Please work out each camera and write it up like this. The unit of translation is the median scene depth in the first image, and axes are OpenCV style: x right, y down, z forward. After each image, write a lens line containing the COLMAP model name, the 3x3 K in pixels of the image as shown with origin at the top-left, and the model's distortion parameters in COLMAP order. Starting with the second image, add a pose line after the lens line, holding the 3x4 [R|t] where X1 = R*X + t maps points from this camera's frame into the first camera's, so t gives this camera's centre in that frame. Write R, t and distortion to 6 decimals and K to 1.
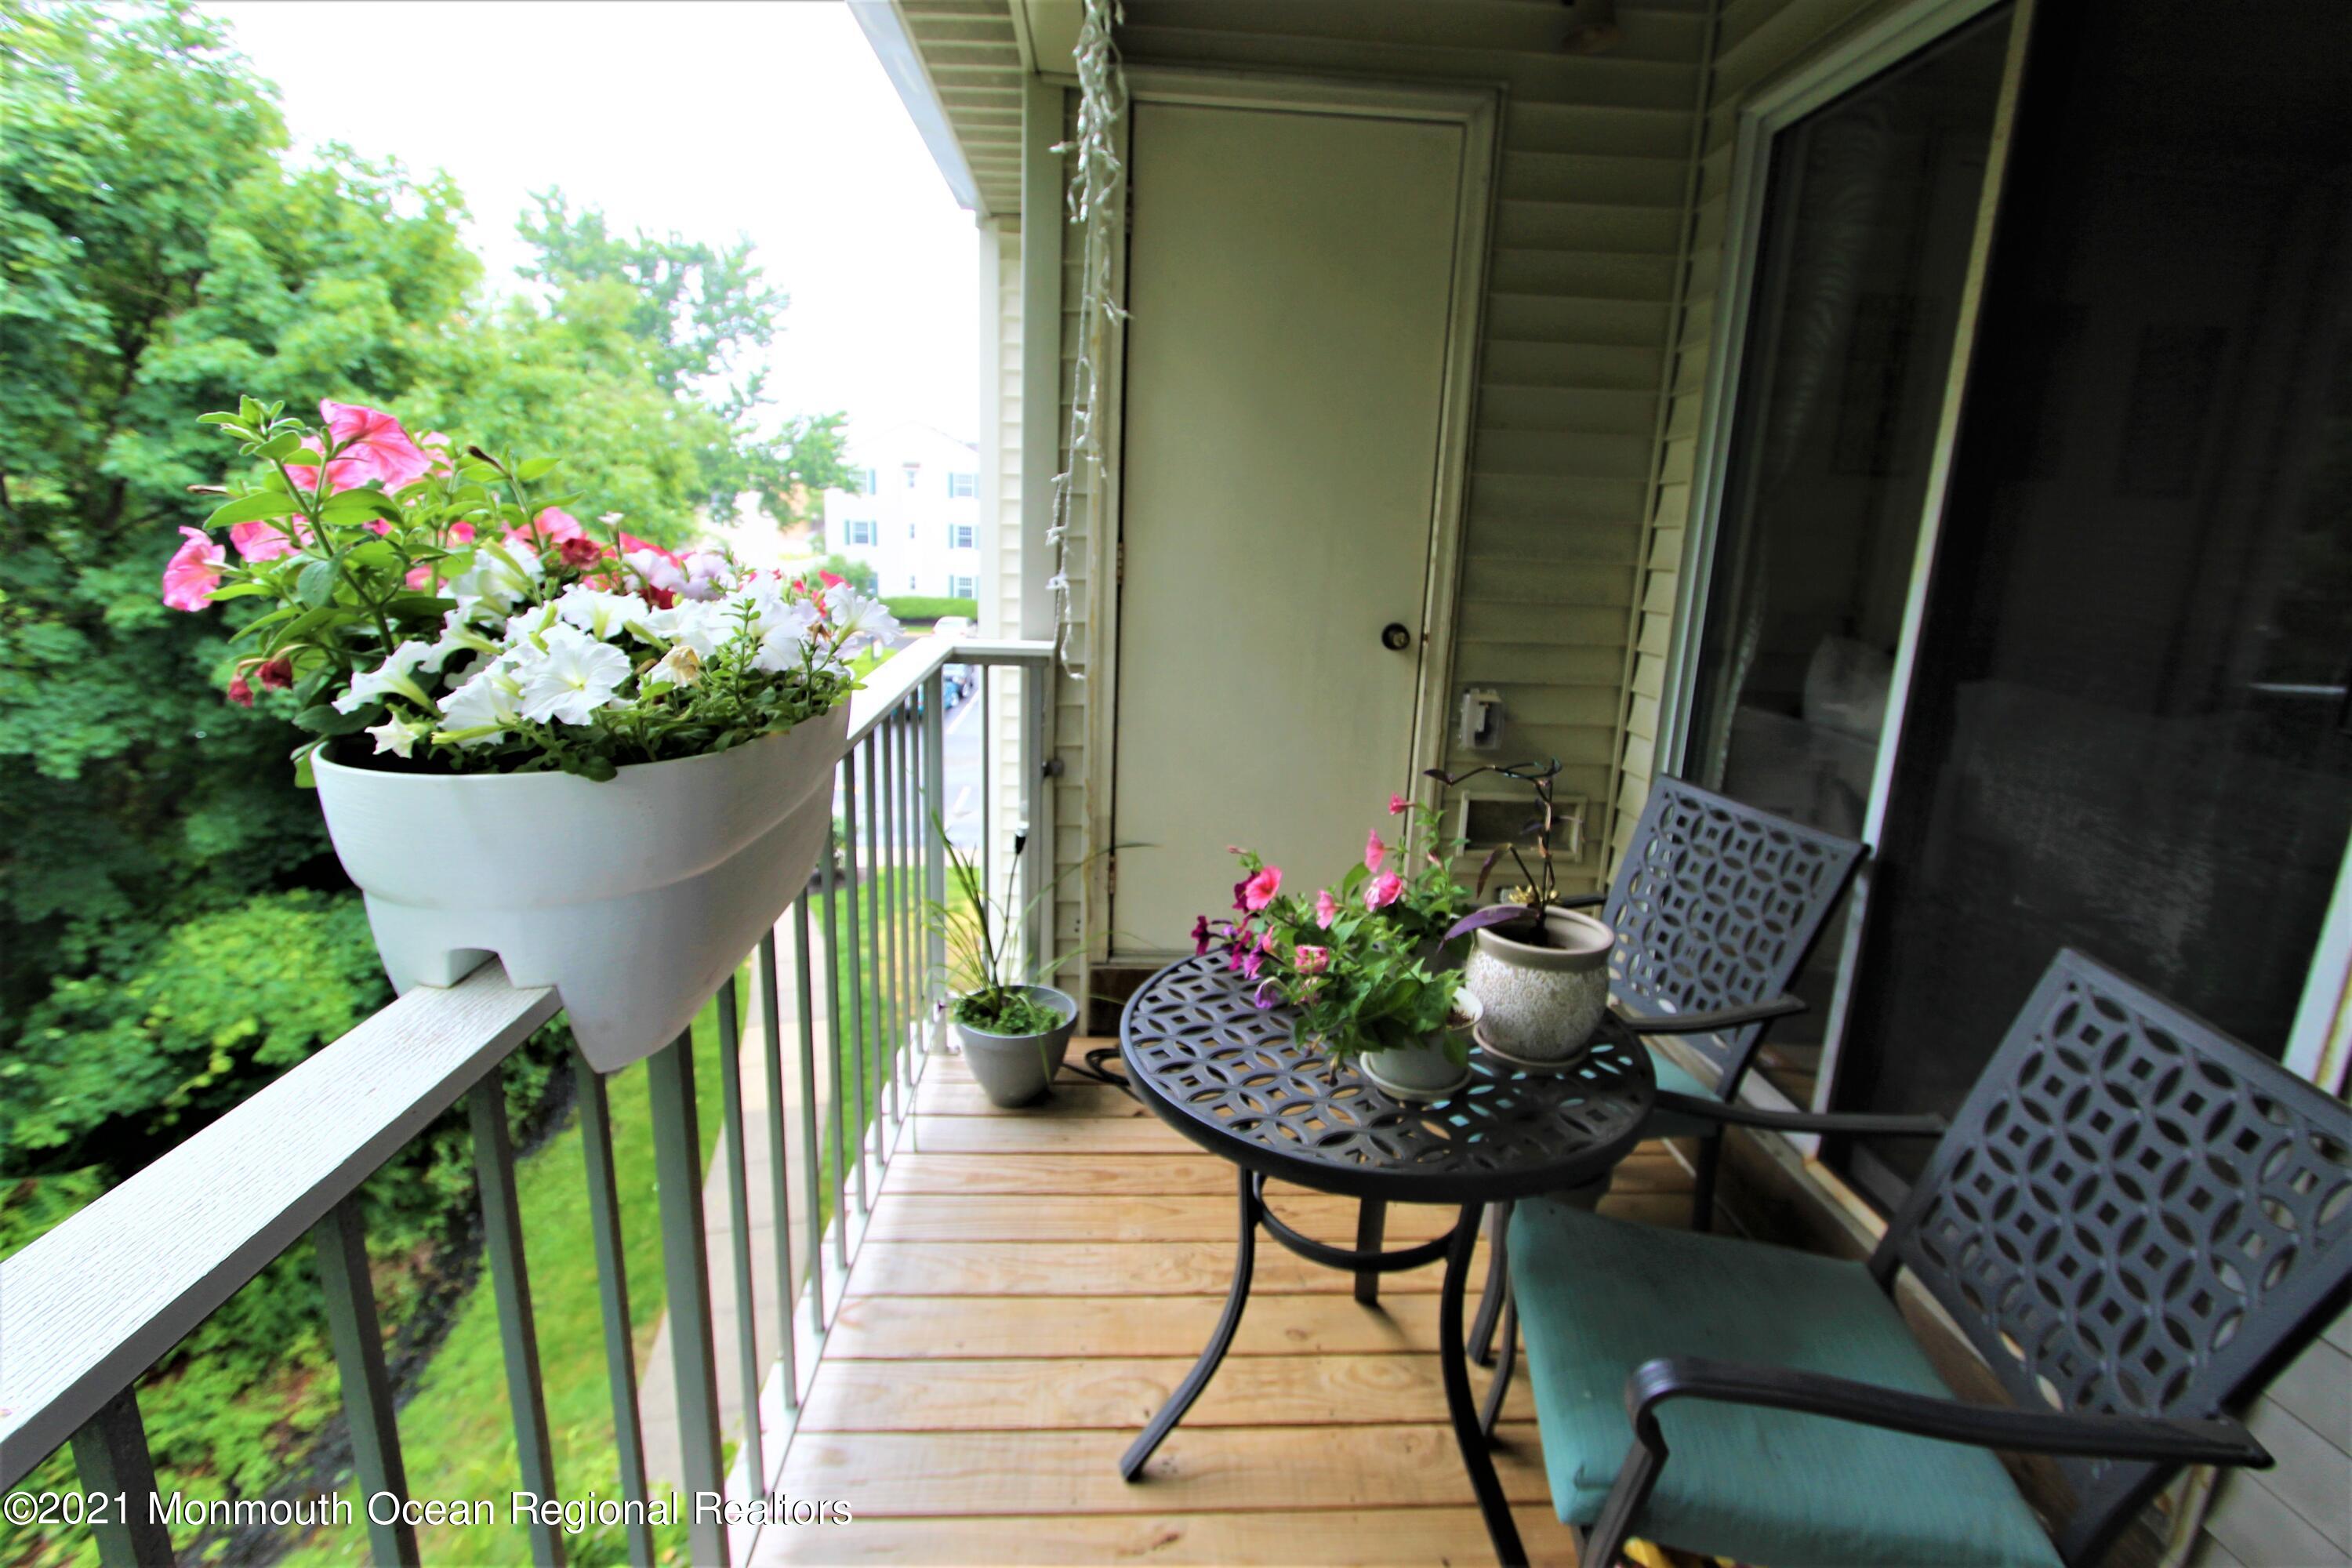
lens RADIAL K [[1089.2, 0, 1193.6], [0, 1089.2, 772.8], [0, 0, 1]] dist [-0.016123, 0.001116]
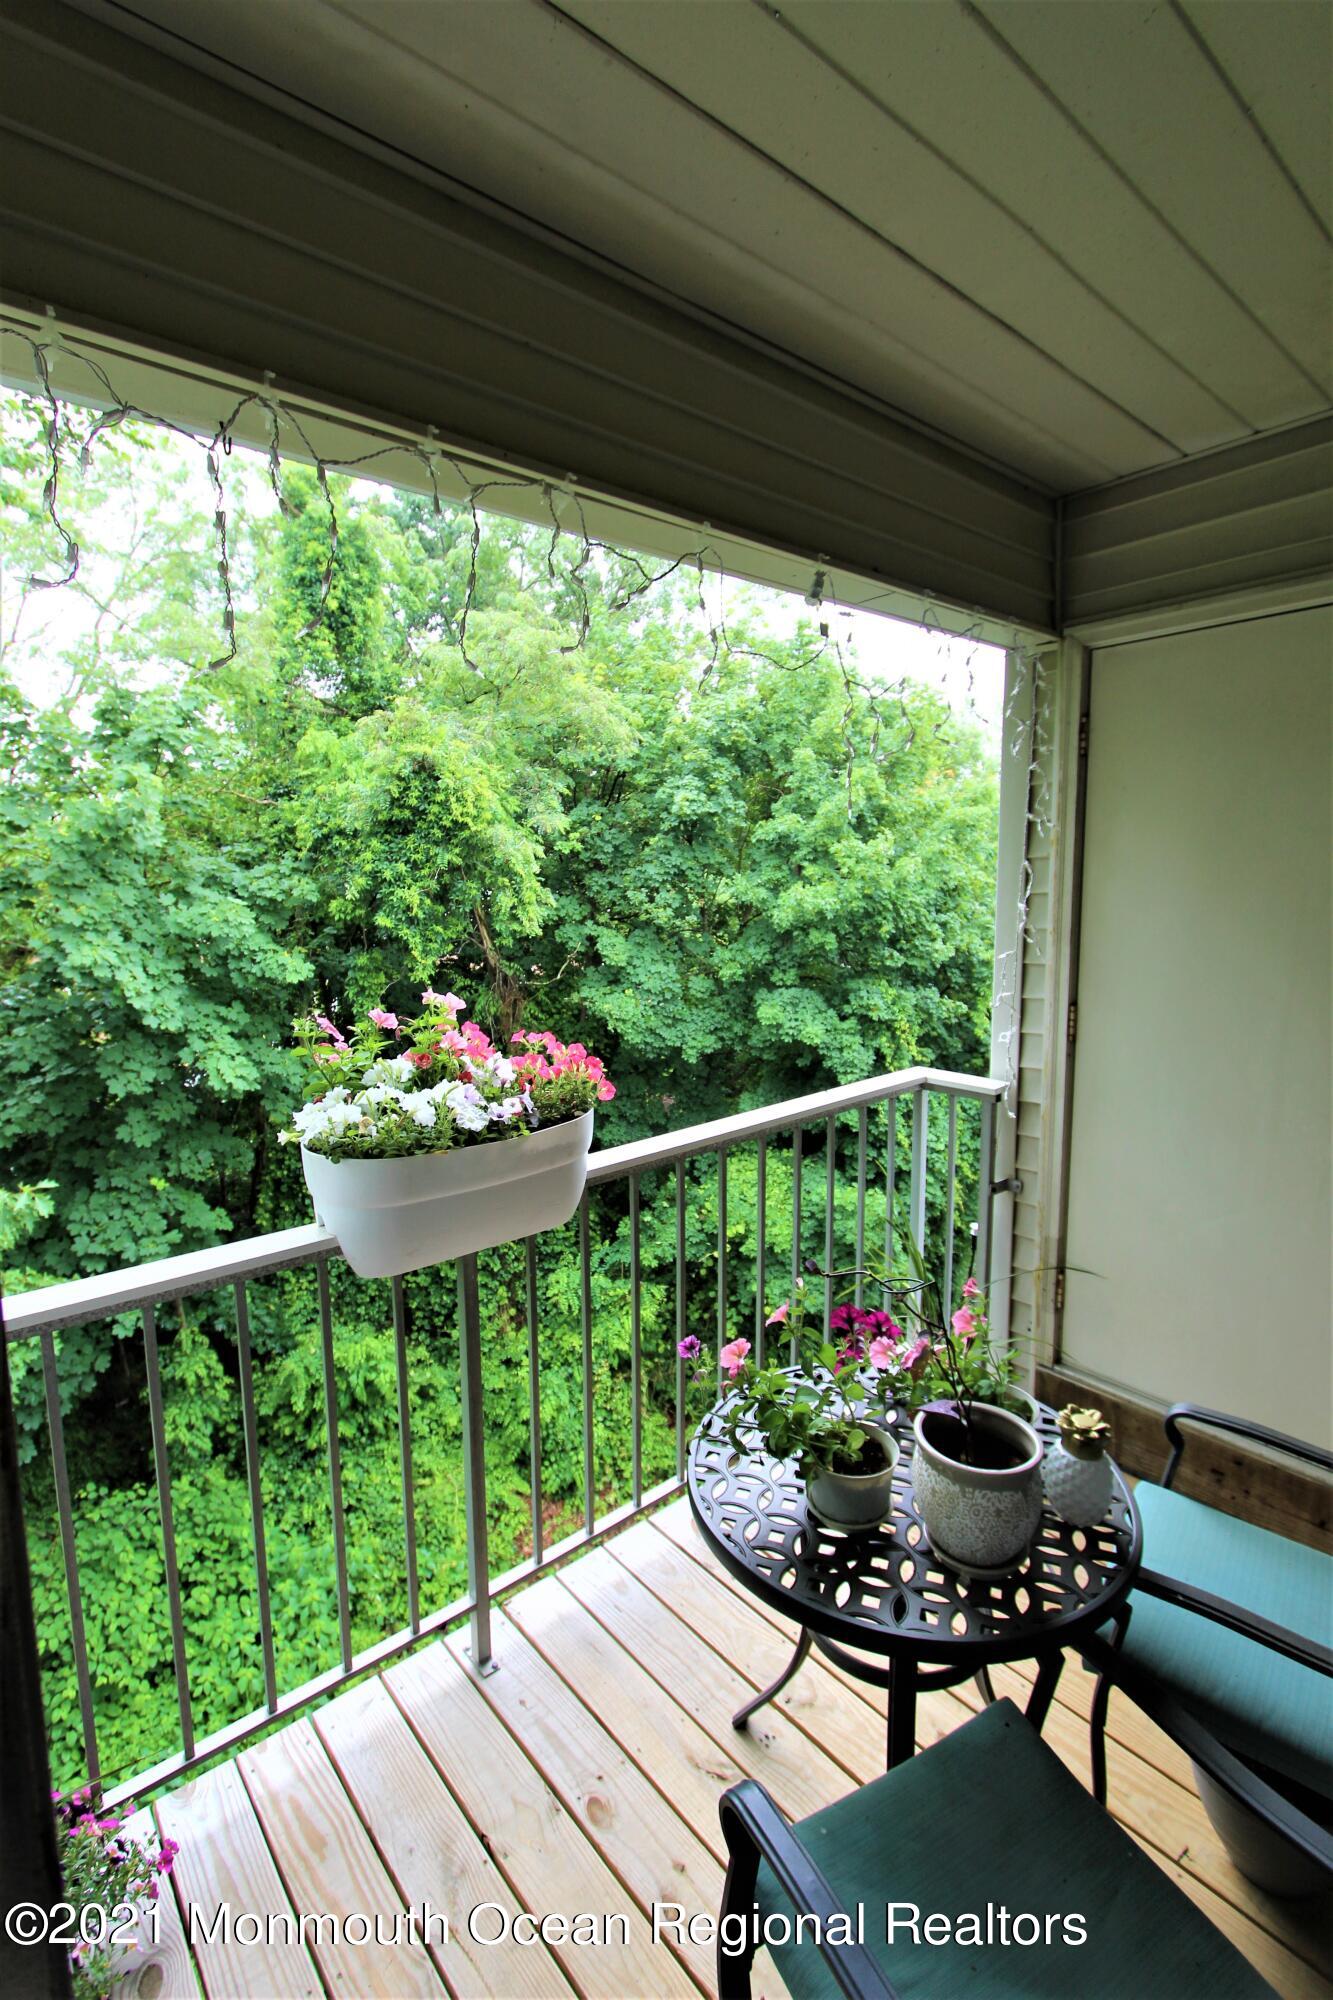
lens RADIAL K [[920.9, 0, 639.0], [0, 920.9, 975.5], [0, 0, 1]] dist [-0.014635, 0.001767]
pose [[0.582596, 0.039585, -0.811797, 0.134115], [-0.150042, 0.986884, -0.059557, -0.033348], [0.798792, 0.156502, 0.580894, 0.015800]]
